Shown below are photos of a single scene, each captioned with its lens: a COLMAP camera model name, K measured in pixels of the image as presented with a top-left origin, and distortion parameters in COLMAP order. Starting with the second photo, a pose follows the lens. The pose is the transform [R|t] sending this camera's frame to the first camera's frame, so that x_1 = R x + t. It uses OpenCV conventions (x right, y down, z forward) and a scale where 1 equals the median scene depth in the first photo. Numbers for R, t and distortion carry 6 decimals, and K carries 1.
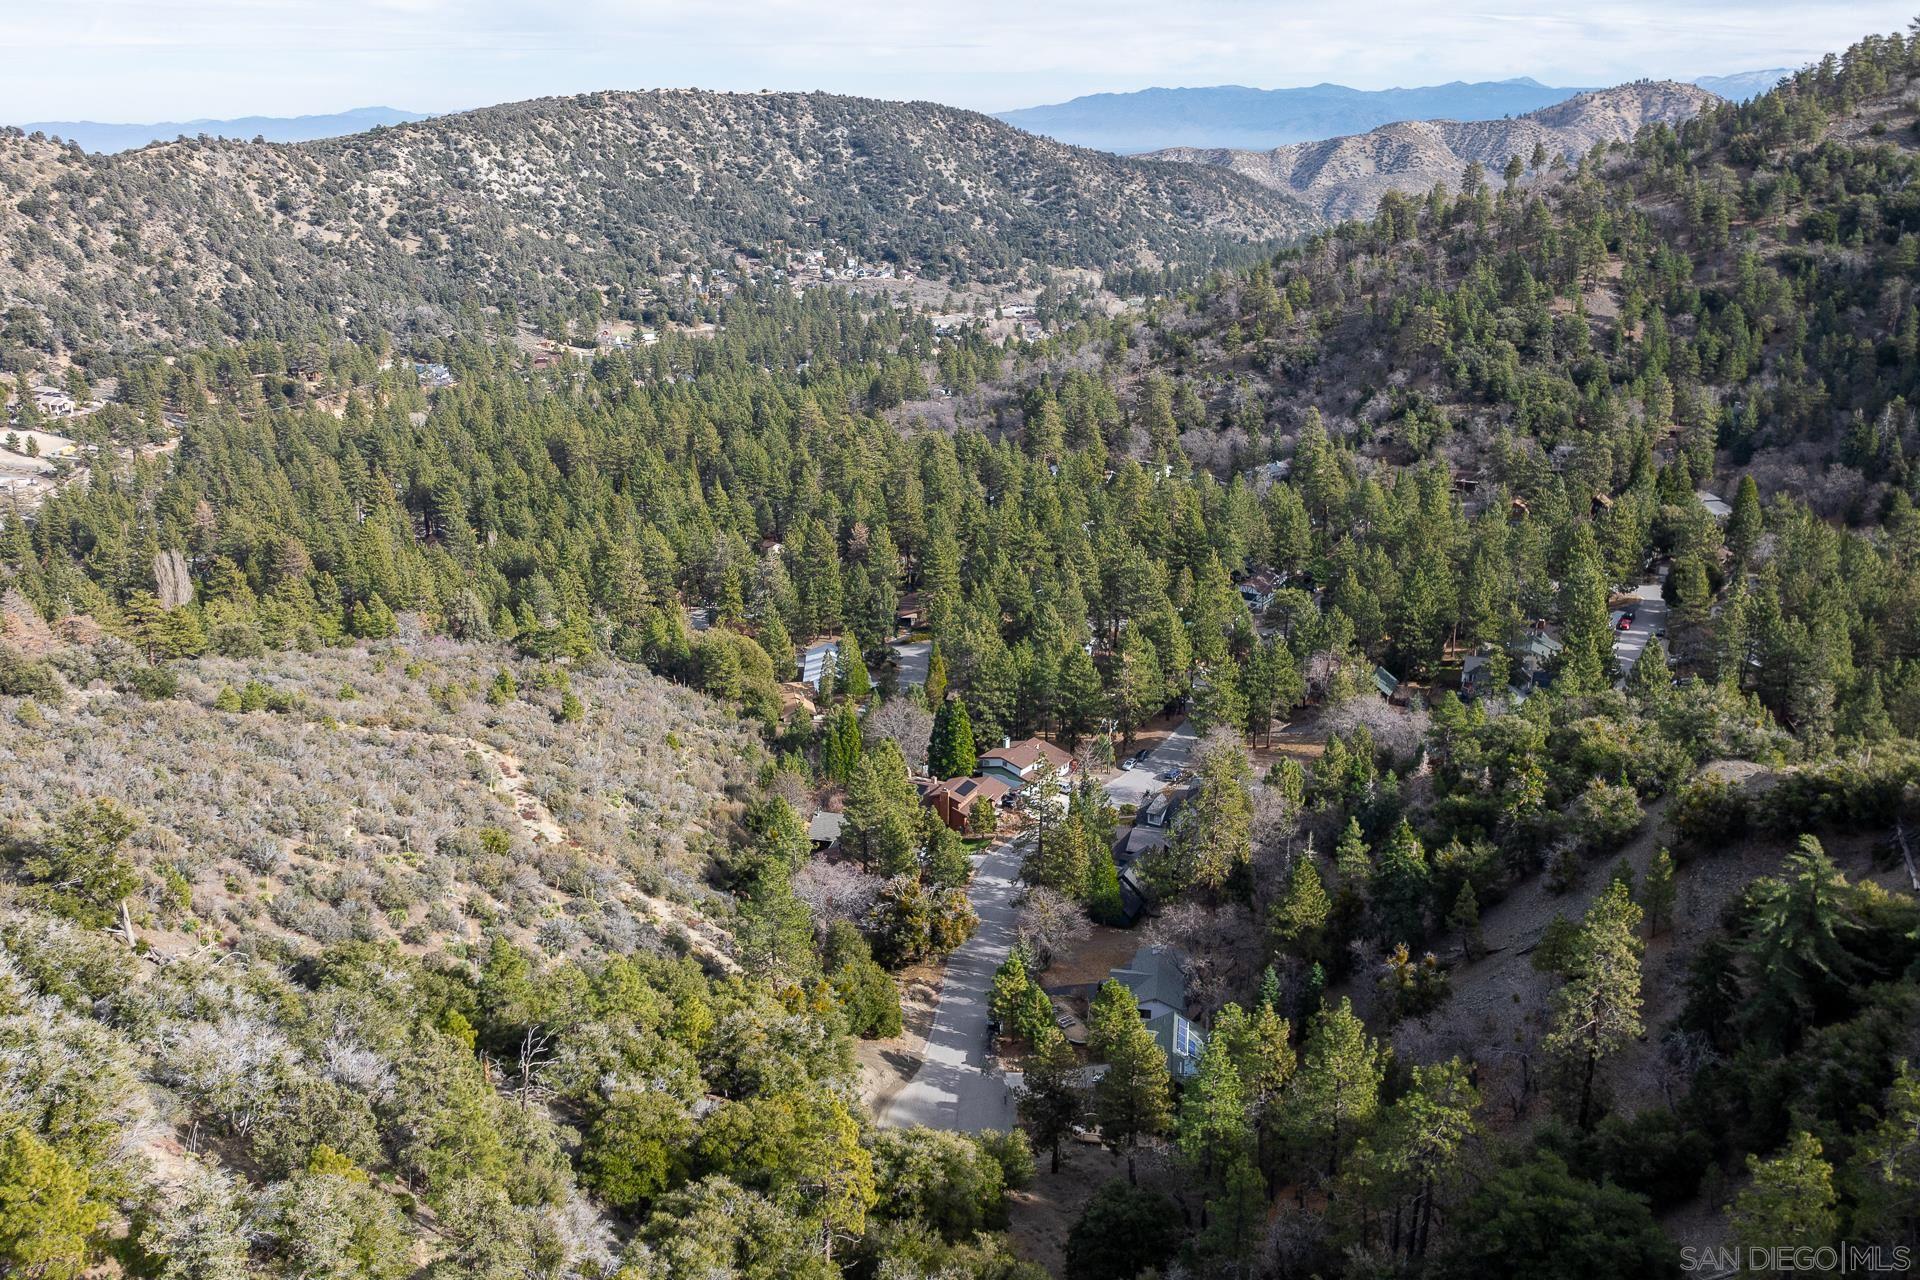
lens RADIAL K [[1582.7, 0, 952.5], [0, 1582.7, 644.5], [0, 0, 1]] dist [-0.015082, -0.016407]
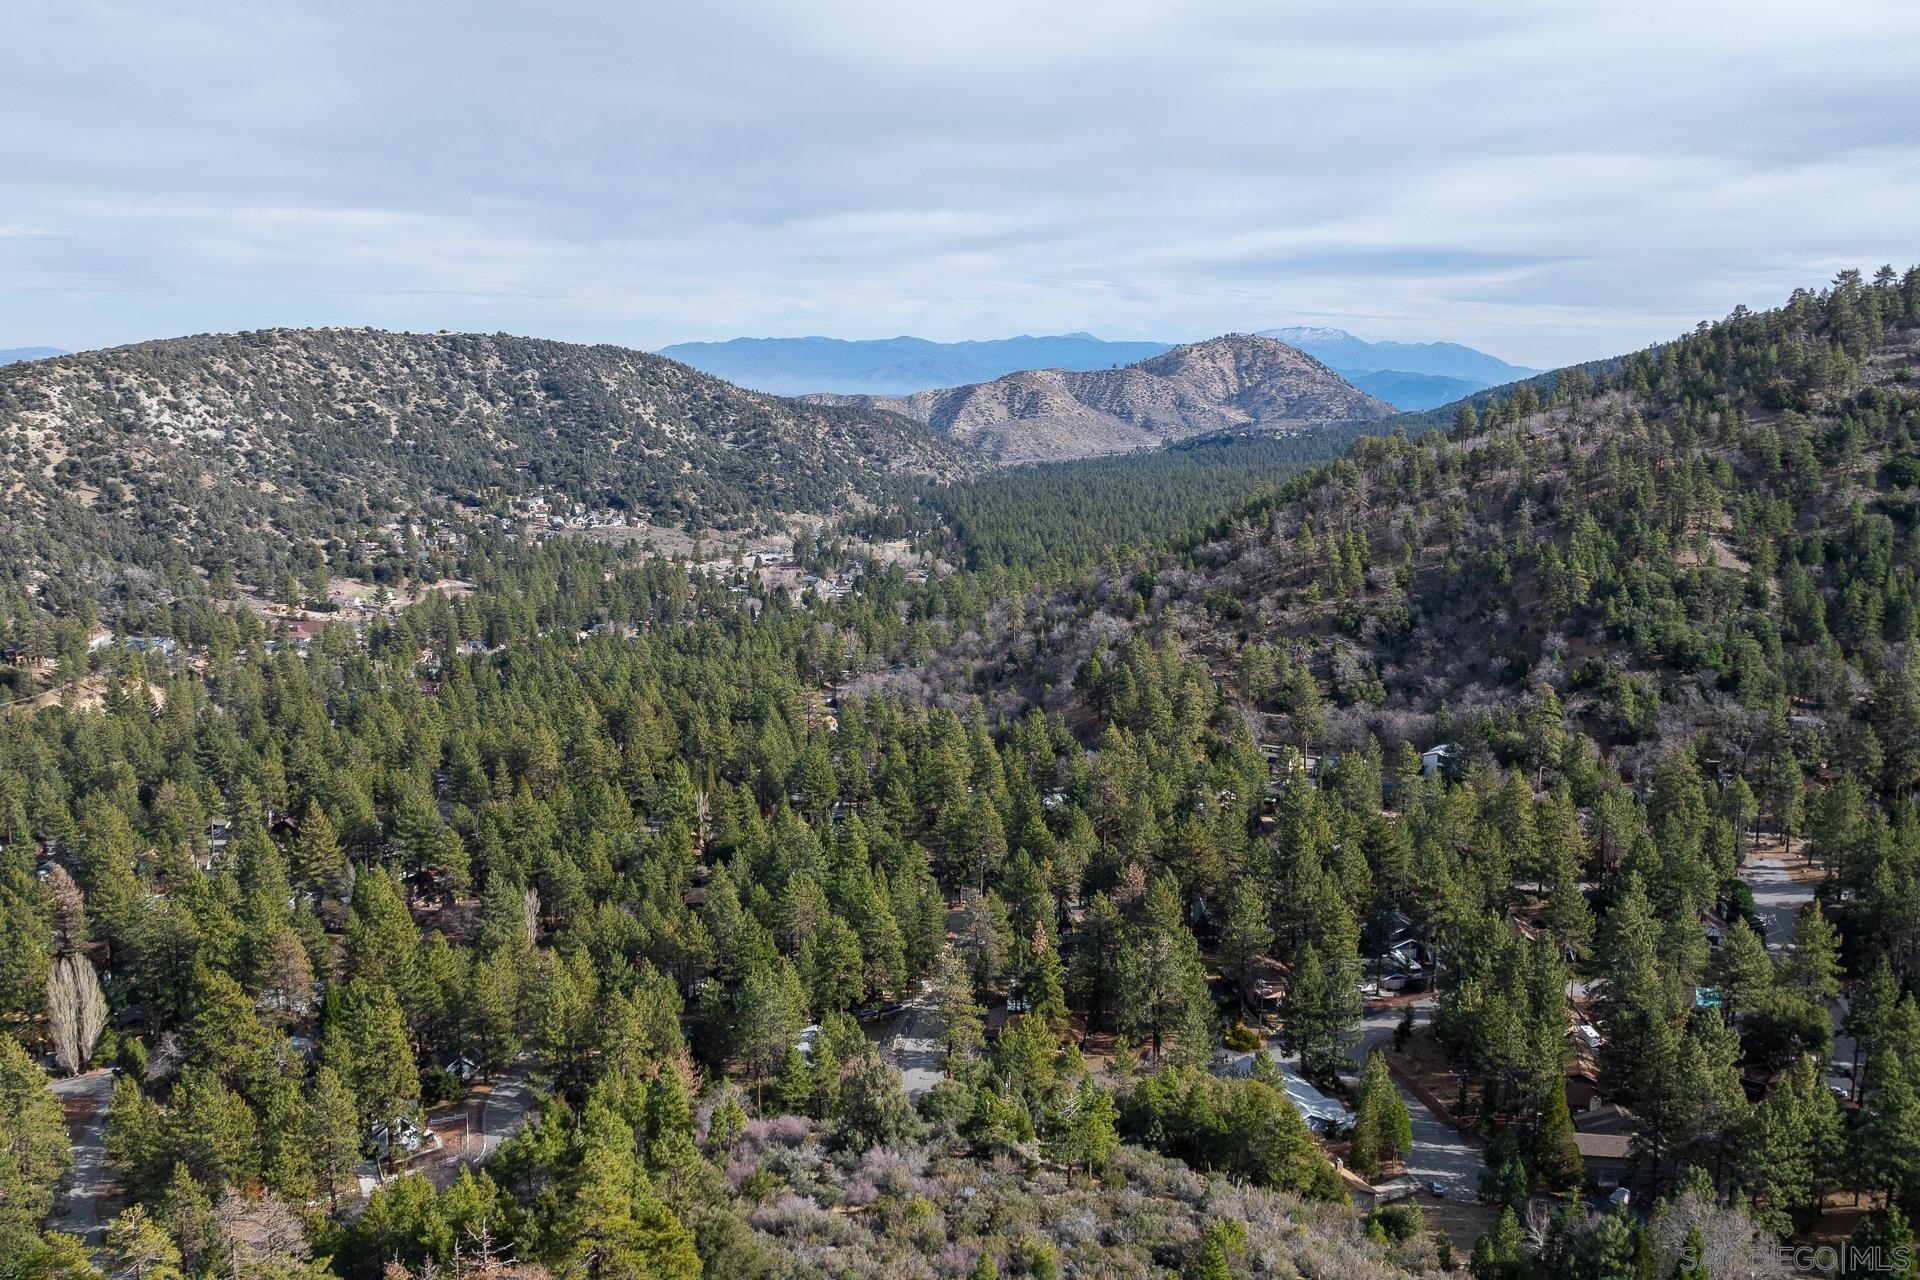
lens RADIAL K [[1582.7, 0, 946.4], [0, 1582.7, 649.5], [0, 0, 1]] dist [-0.015082, -0.016407]
pose [[0.969950, -0.031529, 0.241252, -0.108262], [0.065909, 0.988542, -0.135794, -0.027164], [-0.234207, 0.147614, 0.960915, 0.092888]]
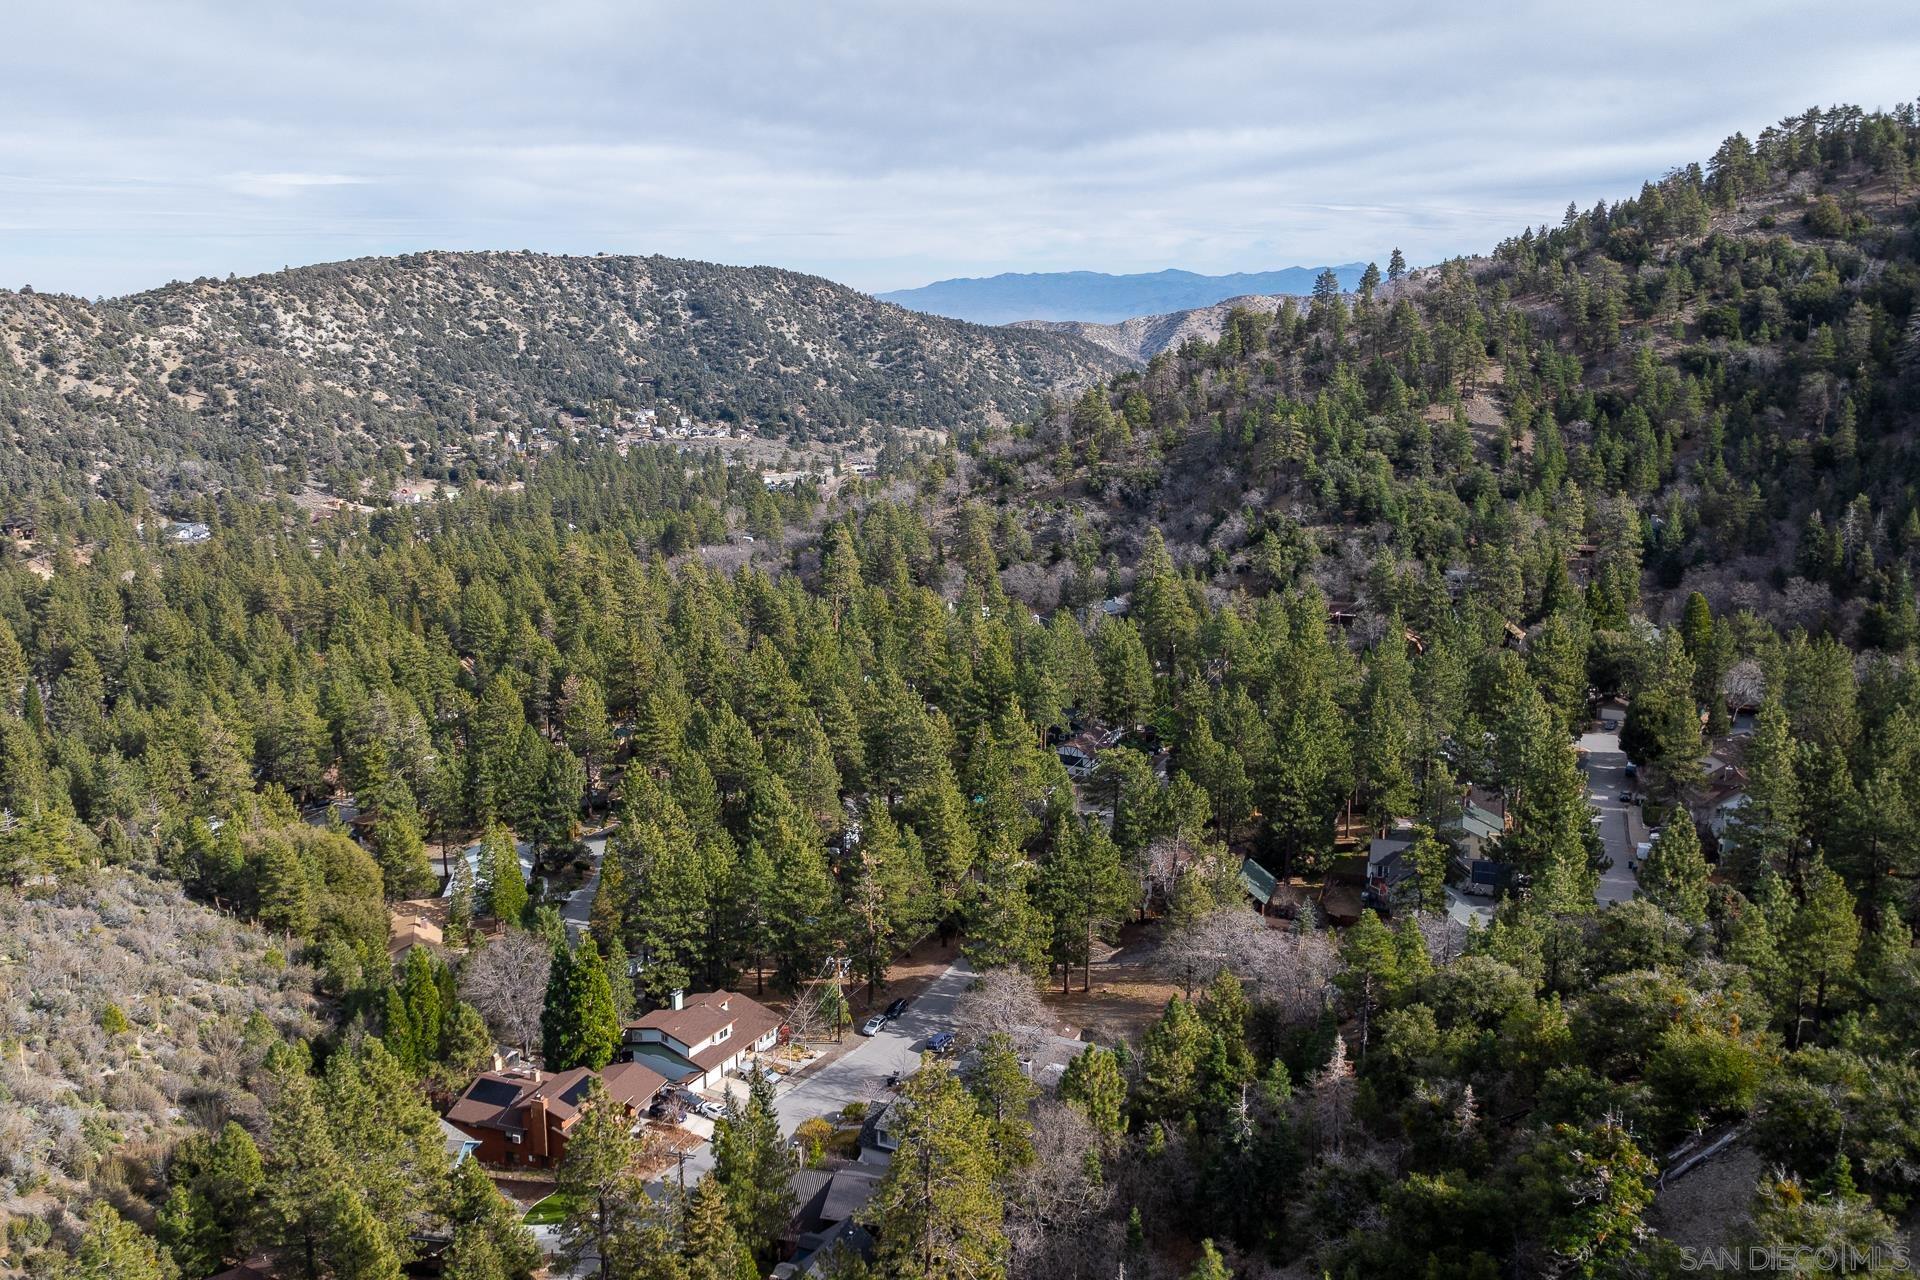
lens RADIAL K [[1582.7, 0, 948.6], [0, 1582.7, 651.5], [0, 0, 1]] dist [-0.015082, -0.016407]
pose [[0.996561, -0.017824, 0.080928, 0.020465], [0.026139, 0.994350, -0.102885, -0.001886], [-0.078637, 0.104646, 0.991396, 0.075890]]
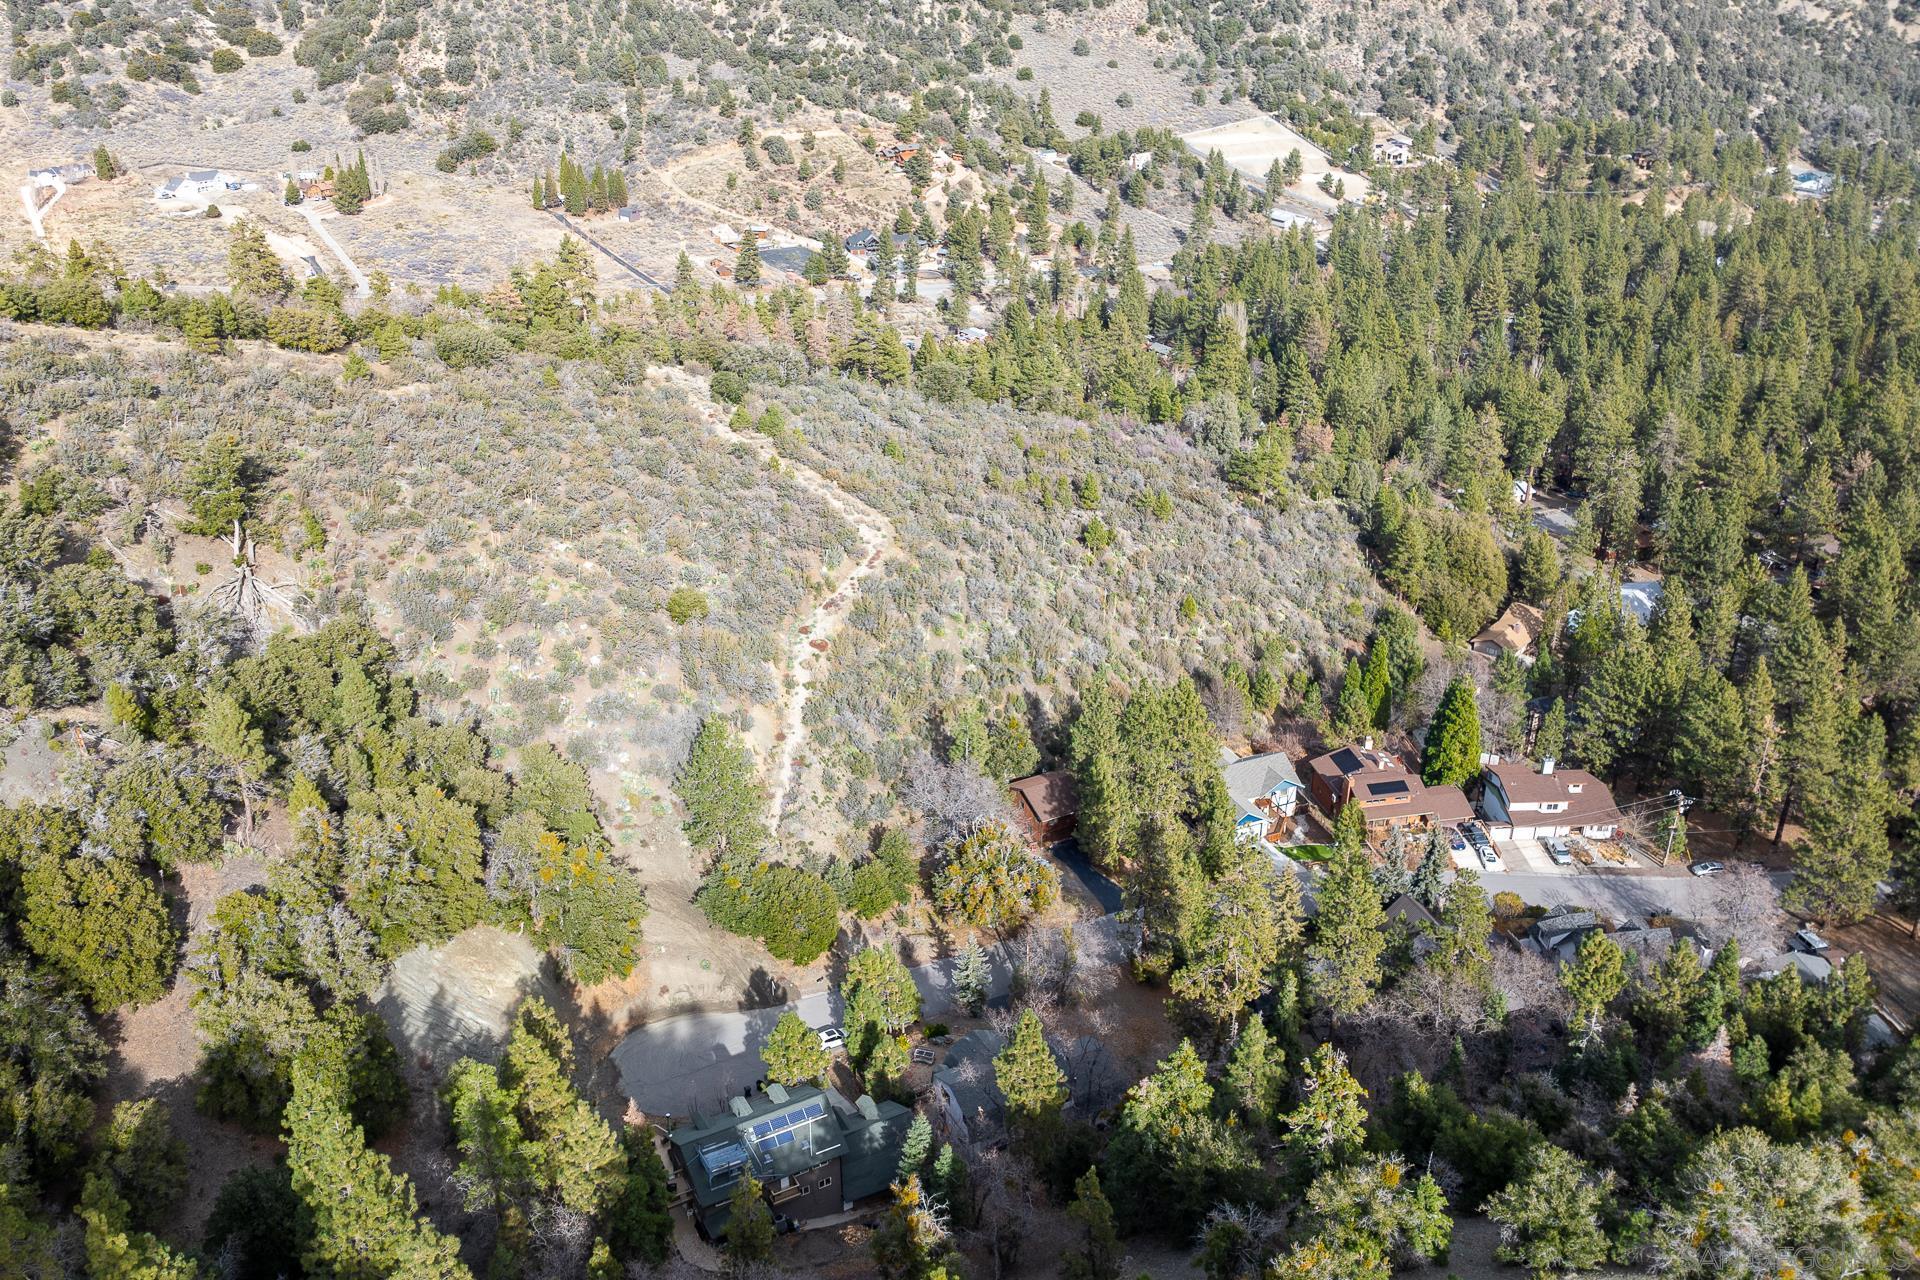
lens RADIAL K [[1582.7, 0, 942.6], [0, 1582.7, 638.8], [0, 0, 1]] dist [-0.015082, -0.016407]
pose [[0.592033, 0.358620, -0.721727, 0.084509], [-0.259305, 0.932681, 0.250733, -0.023710], [0.763059, 0.038705, 0.645169, 0.064674]]
